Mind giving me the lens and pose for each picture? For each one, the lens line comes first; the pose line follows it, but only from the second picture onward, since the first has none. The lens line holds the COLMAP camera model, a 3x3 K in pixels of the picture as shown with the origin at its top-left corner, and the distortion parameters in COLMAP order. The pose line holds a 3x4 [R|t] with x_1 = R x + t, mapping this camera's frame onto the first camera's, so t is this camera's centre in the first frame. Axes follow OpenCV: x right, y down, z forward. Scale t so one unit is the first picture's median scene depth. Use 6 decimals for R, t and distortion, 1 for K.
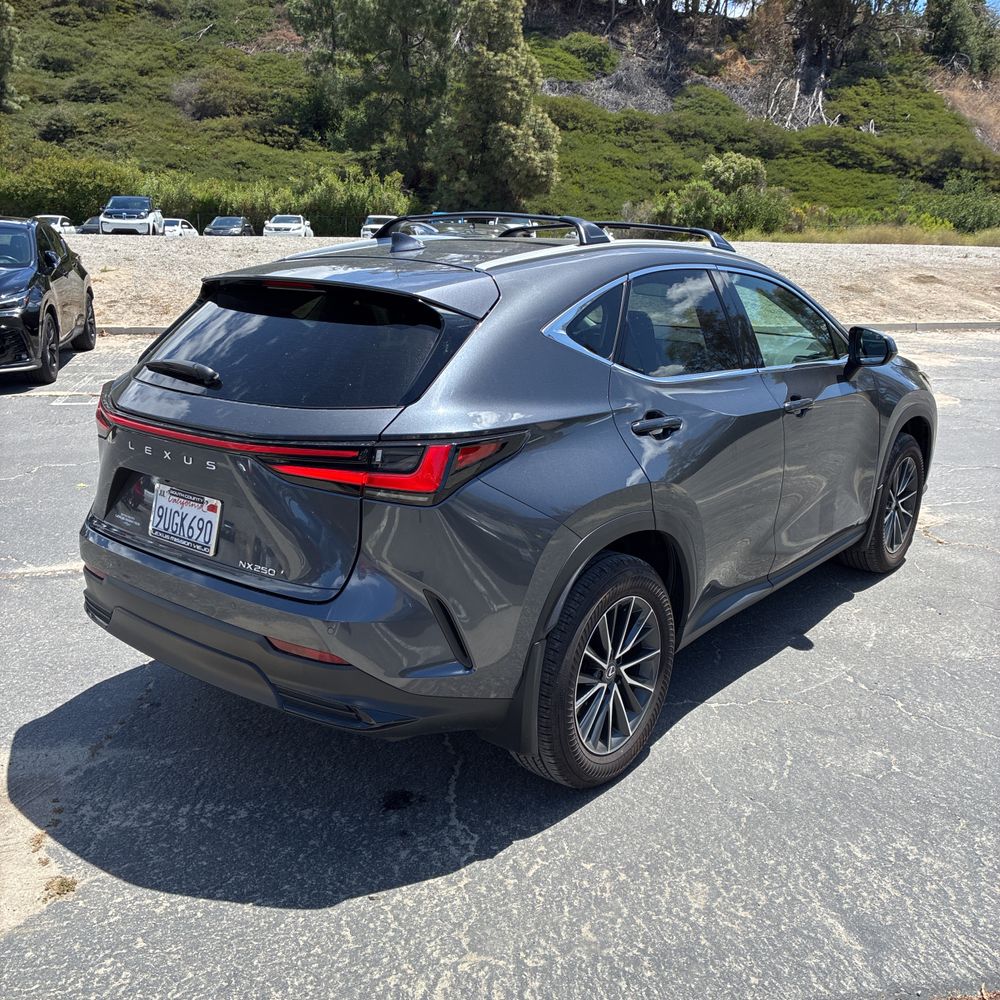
lens RADIAL K [[1011.5, 0, 494.3], [0, 1011.5, 497.7], [0, 0, 1]] dist [0.019556, 0.000000]
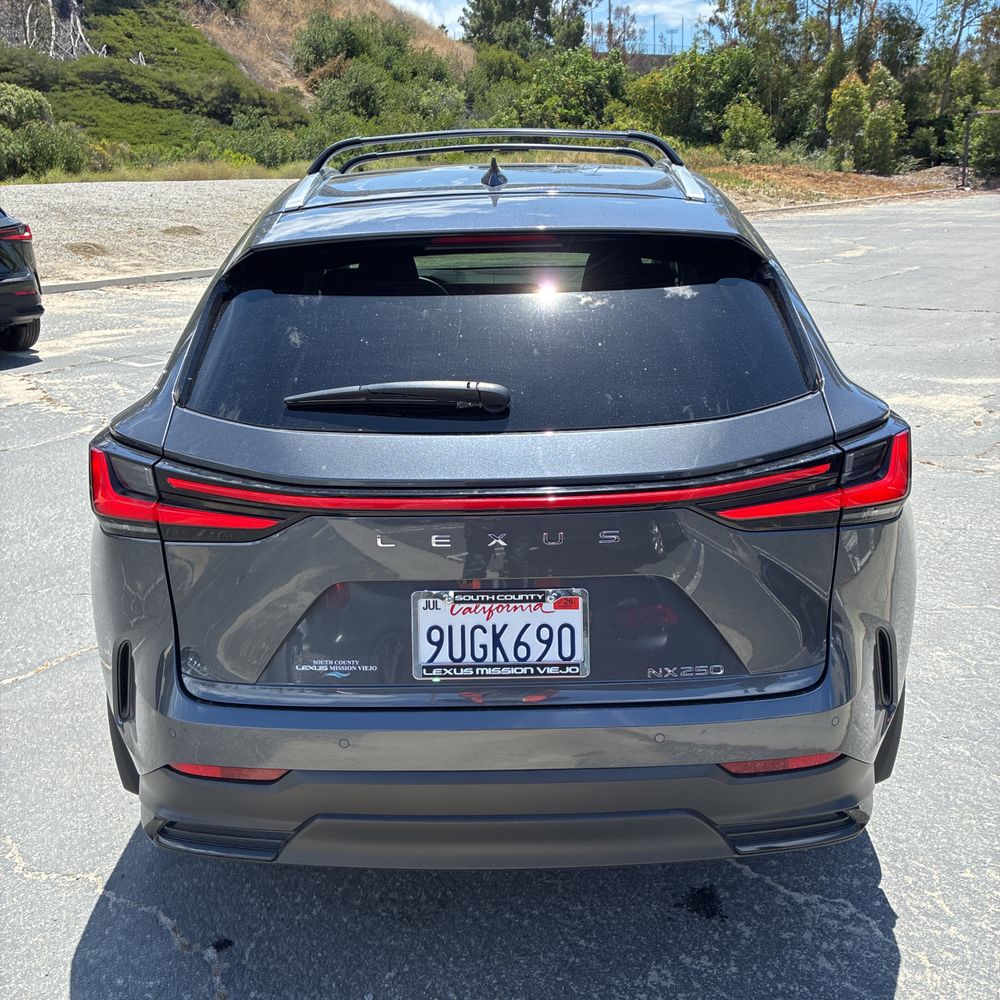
lens RADIAL K [[1011.5, 0, 494.8], [0, 1011.5, 503.1], [0, 0, 1]] dist [0.019556, 0.000000]
pose [[0.784416, -0.225800, 0.577674, -0.089813], [0.190656, 0.974065, 0.121850, -0.018299], [-0.590206, 0.014556, 0.807122, 0.070871]]
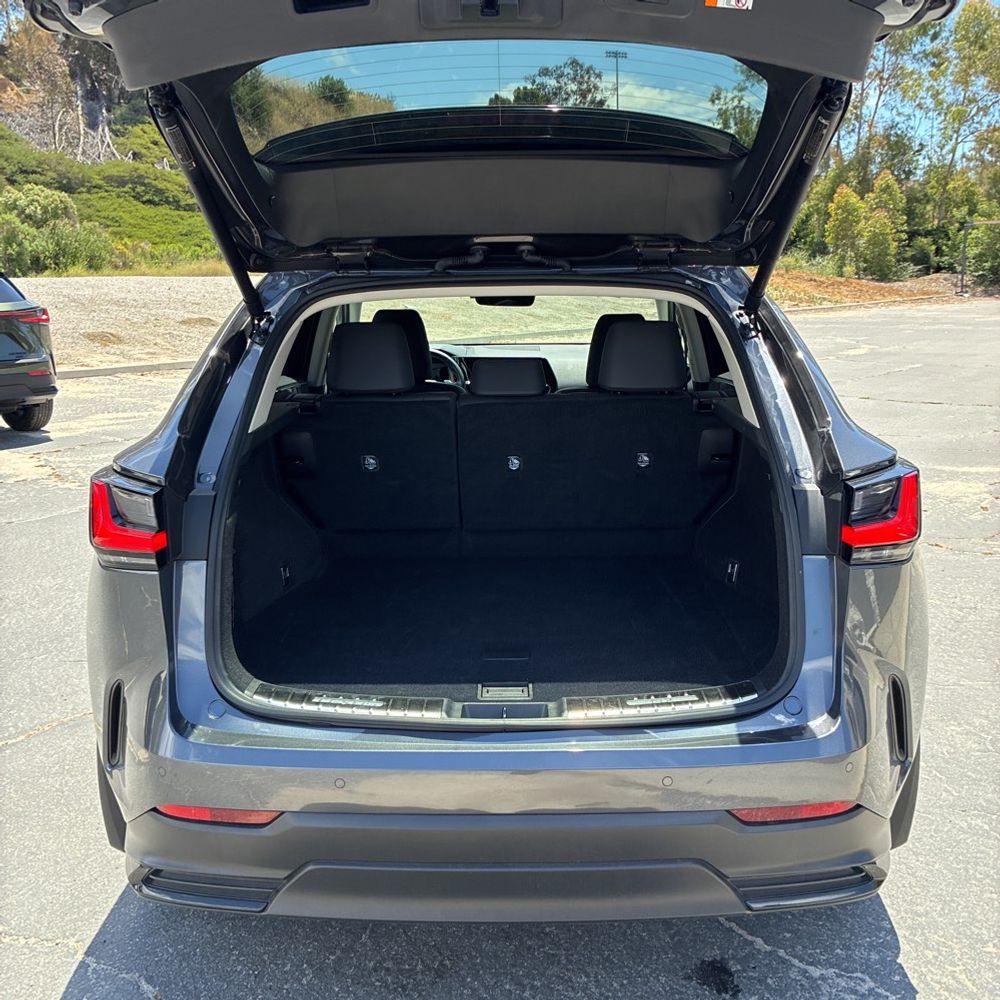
lens RADIAL K [[1011.5, 0, 503.9], [0, 1011.5, 508.9], [0, 0, 1]] dist [0.019556, 0.000000]
pose [[0.785746, -0.163058, 0.596670, -0.089974], [0.178170, 0.983408, 0.034117, -0.012867], [-0.592334, 0.079501, 0.801761, 0.072013]]
